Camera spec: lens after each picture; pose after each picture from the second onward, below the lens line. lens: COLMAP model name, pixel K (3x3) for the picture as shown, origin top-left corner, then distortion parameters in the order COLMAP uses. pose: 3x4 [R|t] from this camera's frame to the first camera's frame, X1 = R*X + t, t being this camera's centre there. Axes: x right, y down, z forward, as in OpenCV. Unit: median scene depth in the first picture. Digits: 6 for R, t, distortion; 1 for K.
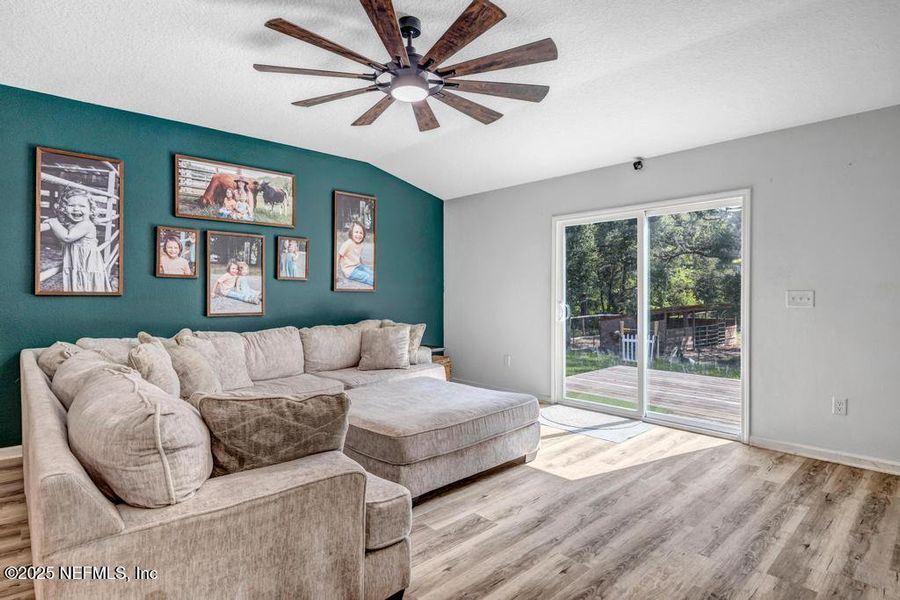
lens RADIAL K [[469.6, 0, 445.4], [0, 469.6, 292.0], [0, 0, 1]] dist [-0.004837, 0.001353]
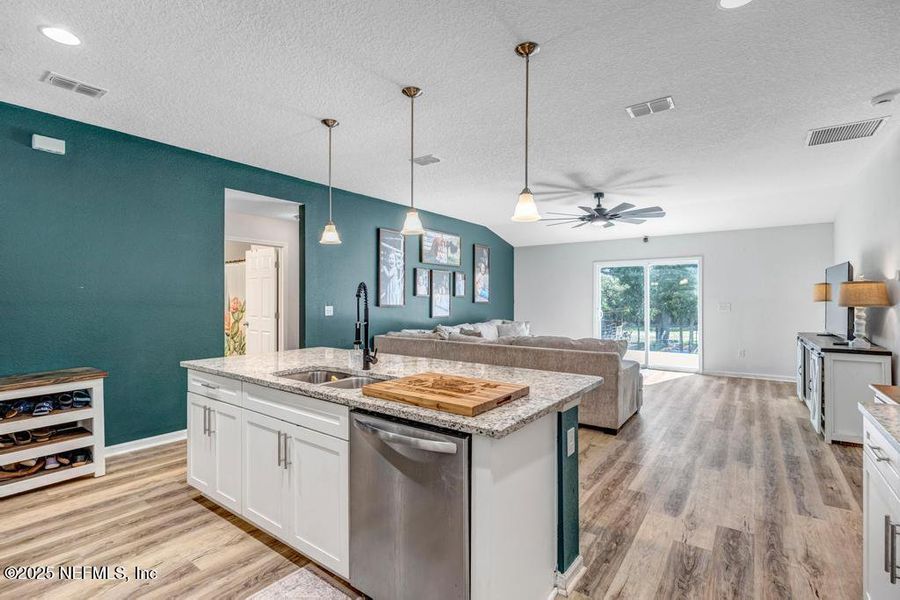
lens RADIAL K [[419.6, 0, 447.2], [0, 419.6, 300.4], [0, 0, 1]] dist [-0.010349, 0.000308]
pose [[0.980503, -0.000317, 0.196505, -0.692582], [-0.000839, 0.999983, 0.005799, -0.021884], [-0.196503, -0.005851, 0.980486, -0.520314]]
